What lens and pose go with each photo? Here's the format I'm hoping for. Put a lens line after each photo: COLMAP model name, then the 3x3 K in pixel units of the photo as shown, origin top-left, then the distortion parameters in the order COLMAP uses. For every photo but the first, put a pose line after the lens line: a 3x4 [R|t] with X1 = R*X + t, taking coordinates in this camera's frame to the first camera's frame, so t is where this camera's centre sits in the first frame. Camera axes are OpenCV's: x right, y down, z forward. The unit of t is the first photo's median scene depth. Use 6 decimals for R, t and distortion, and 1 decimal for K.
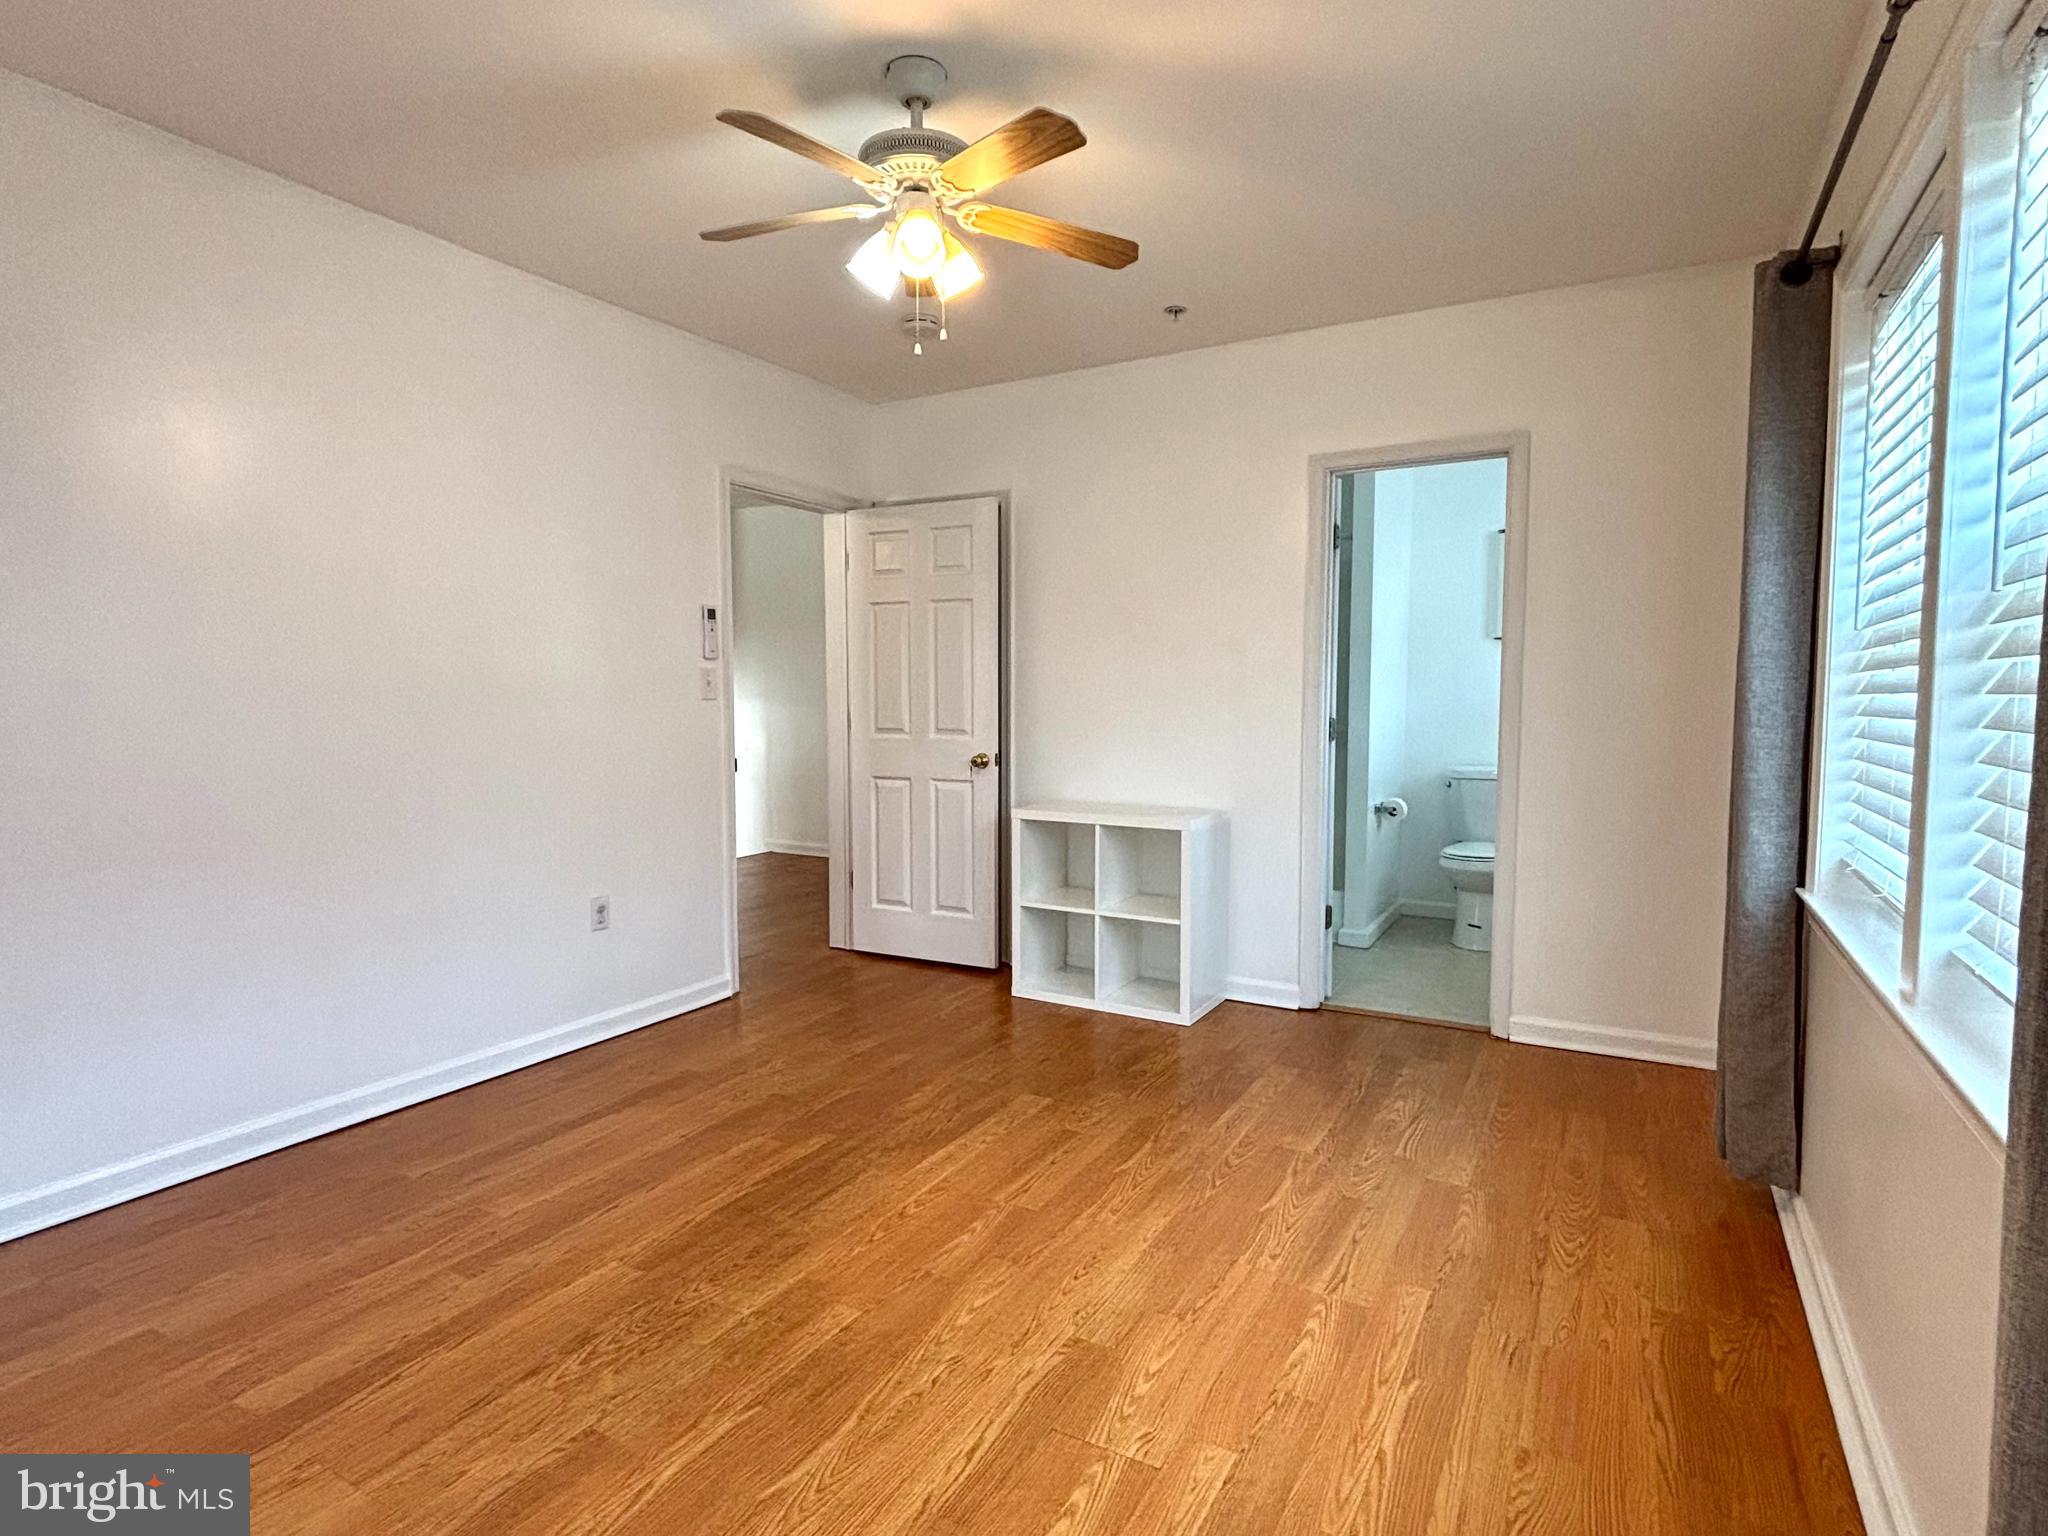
lens RADIAL K [[1071.1, 0, 1024.0], [0, 1071.1, 768.0], [0, 0, 1]] dist [0.007465, -0.010569]
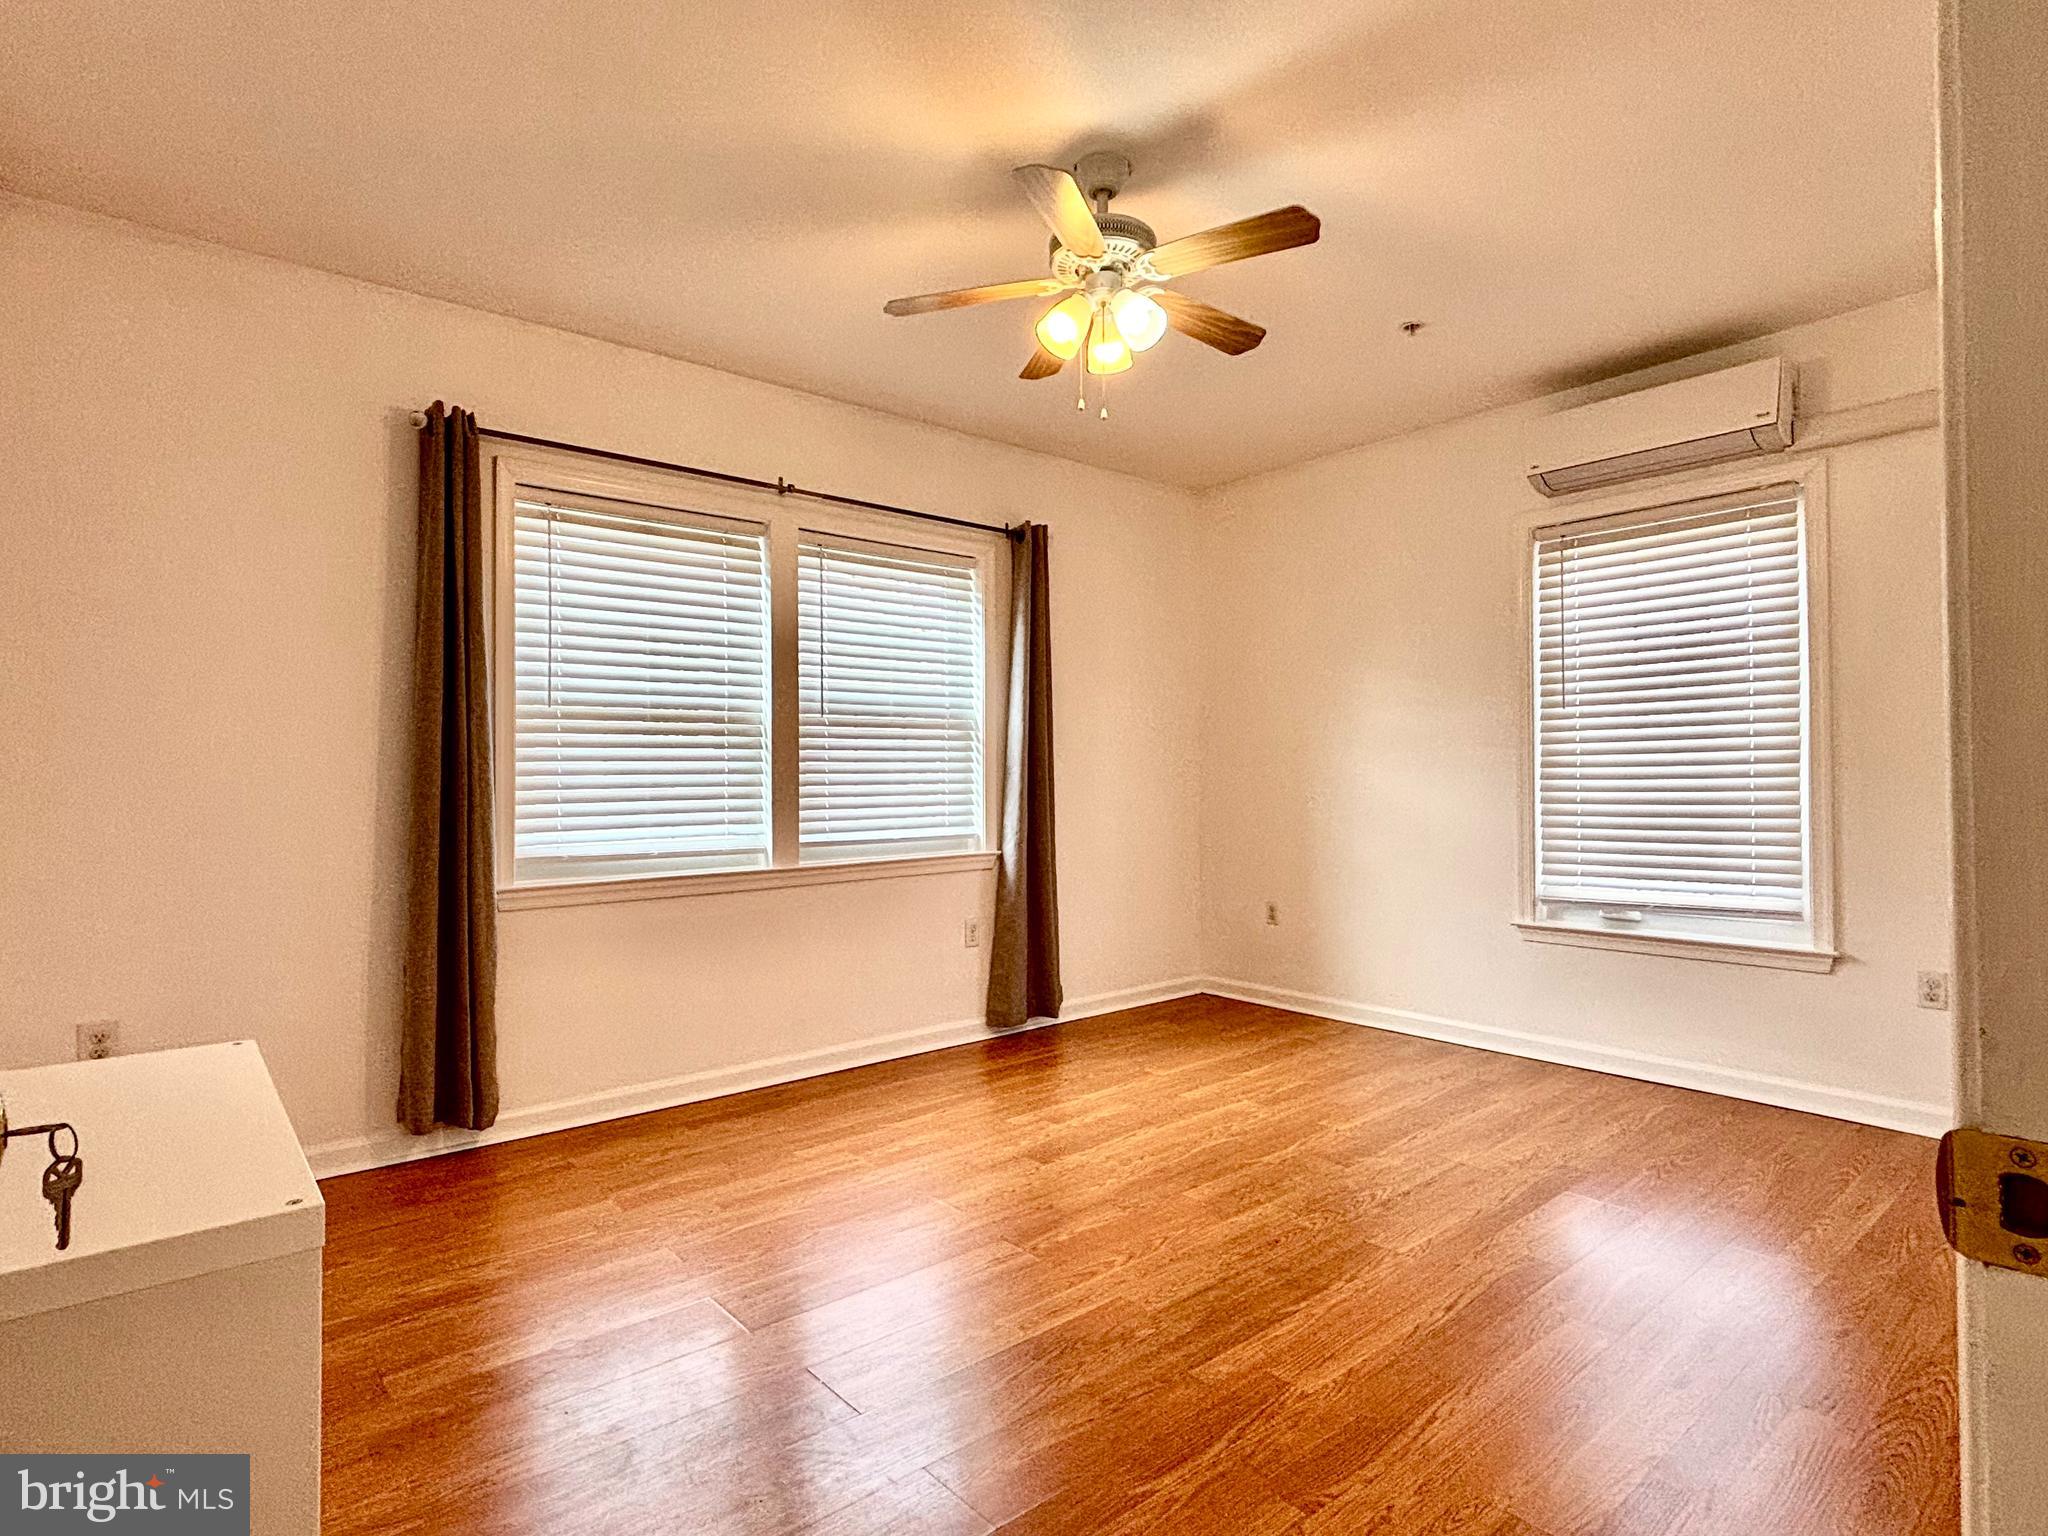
lens RADIAL K [[1080.7, 0, 1024.0], [0, 1080.7, 768.0], [0, 0, 1]] dist [-0.018768, 0.014015]
pose [[-0.938495, 0.008410, 0.345191, -0.361644], [0.029321, 0.998034, 0.055402, -0.089676], [-0.344046, 0.062116, -0.936896, 1.903553]]
